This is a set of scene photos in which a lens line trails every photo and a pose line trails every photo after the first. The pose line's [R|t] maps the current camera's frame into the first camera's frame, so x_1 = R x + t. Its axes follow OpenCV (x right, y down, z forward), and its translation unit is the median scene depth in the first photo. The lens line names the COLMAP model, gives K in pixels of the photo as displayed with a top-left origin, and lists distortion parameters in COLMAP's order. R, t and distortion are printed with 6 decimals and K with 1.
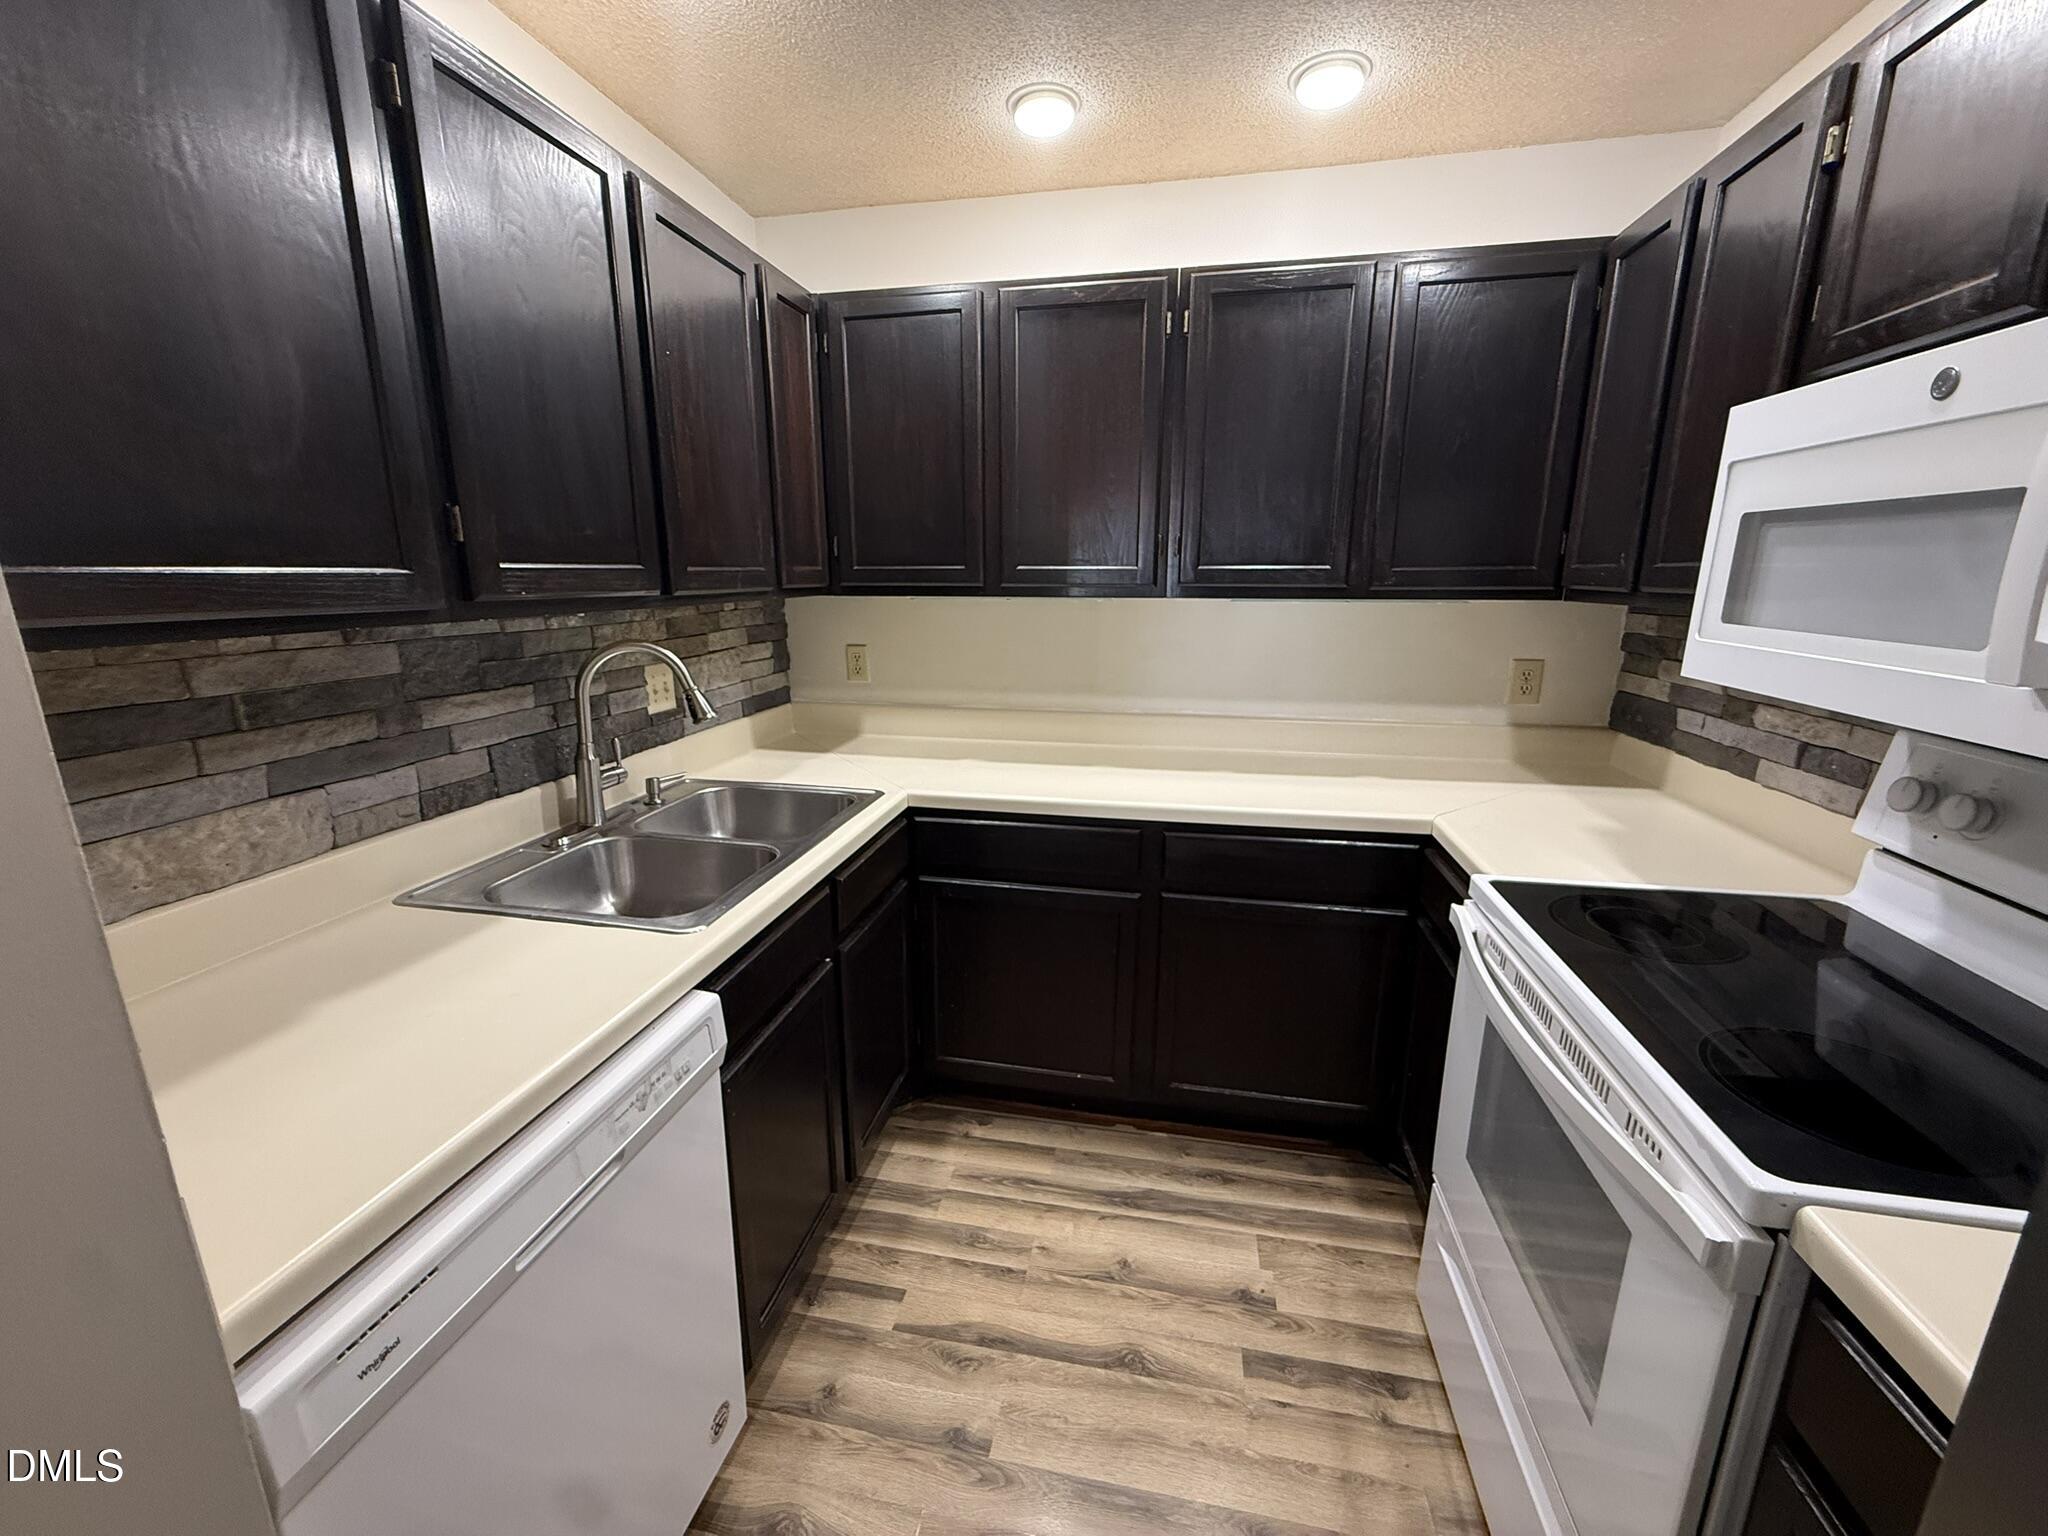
lens RADIAL K [[814.0, 0, 1021.3], [0, 814.0, 762.0], [0, 0, 1]] dist [0.000628, 0.000537]
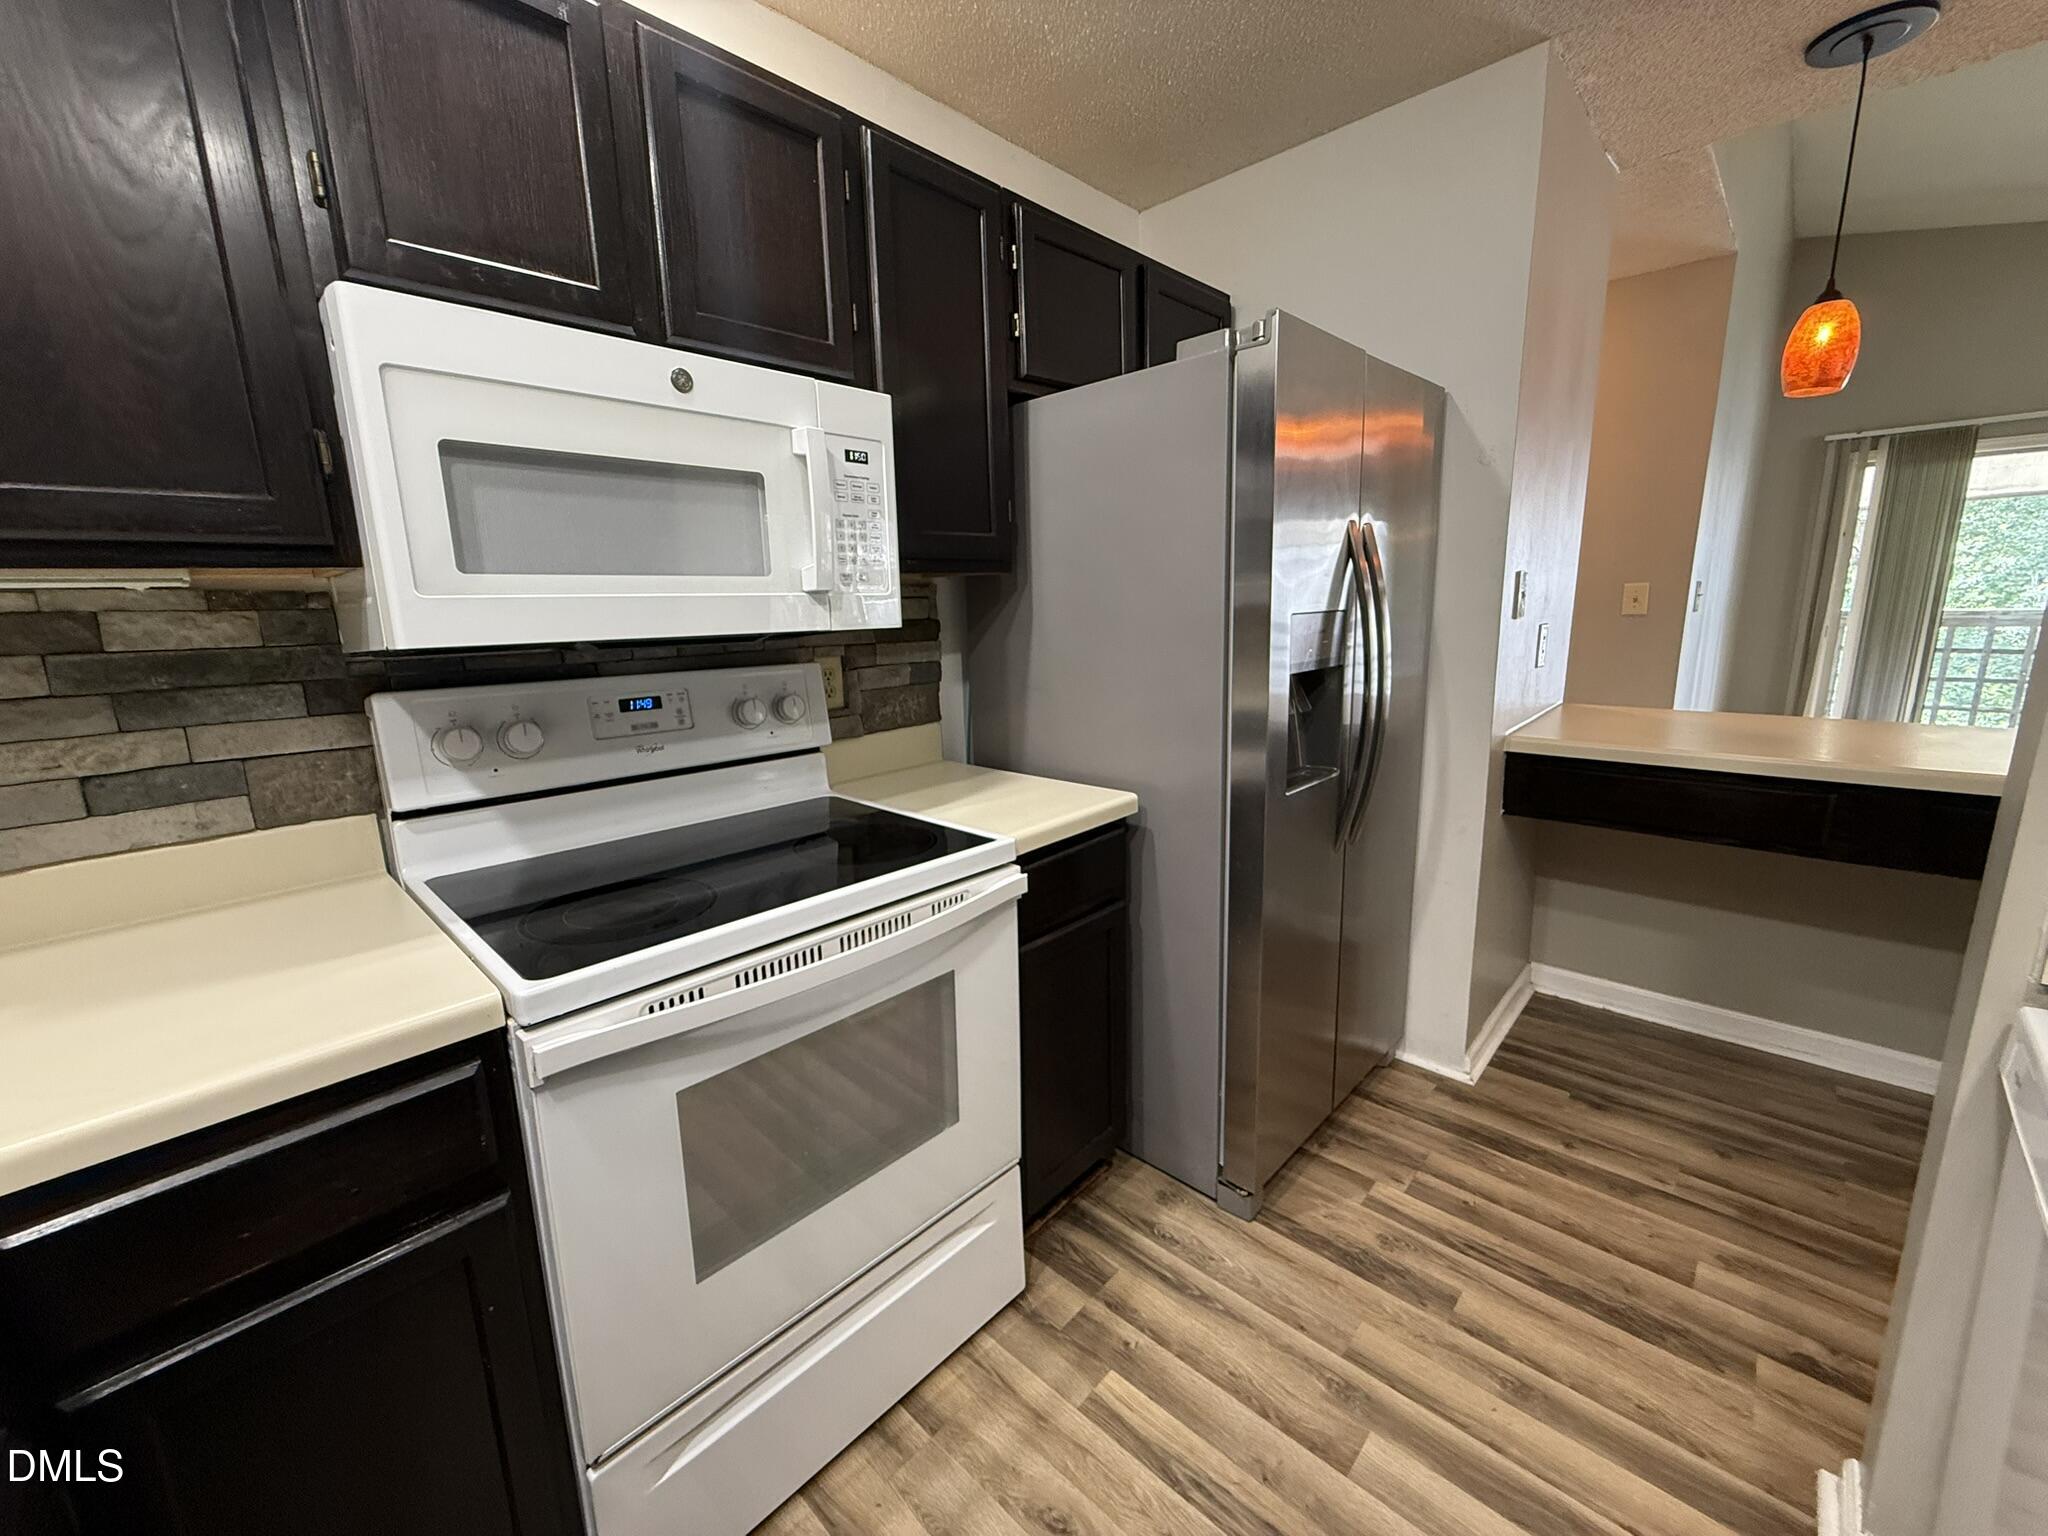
lens RADIAL K [[814.0, 0, 1023.2], [0, 814.0, 762.7], [0, 0, 1]] dist [0.000628, 0.000537]
pose [[-0.846765, -0.087468, 0.524728, -0.064357], [0.146202, 0.910142, 0.387643, -0.215099], [-0.511483, 0.404958, -0.757888, 1.296672]]
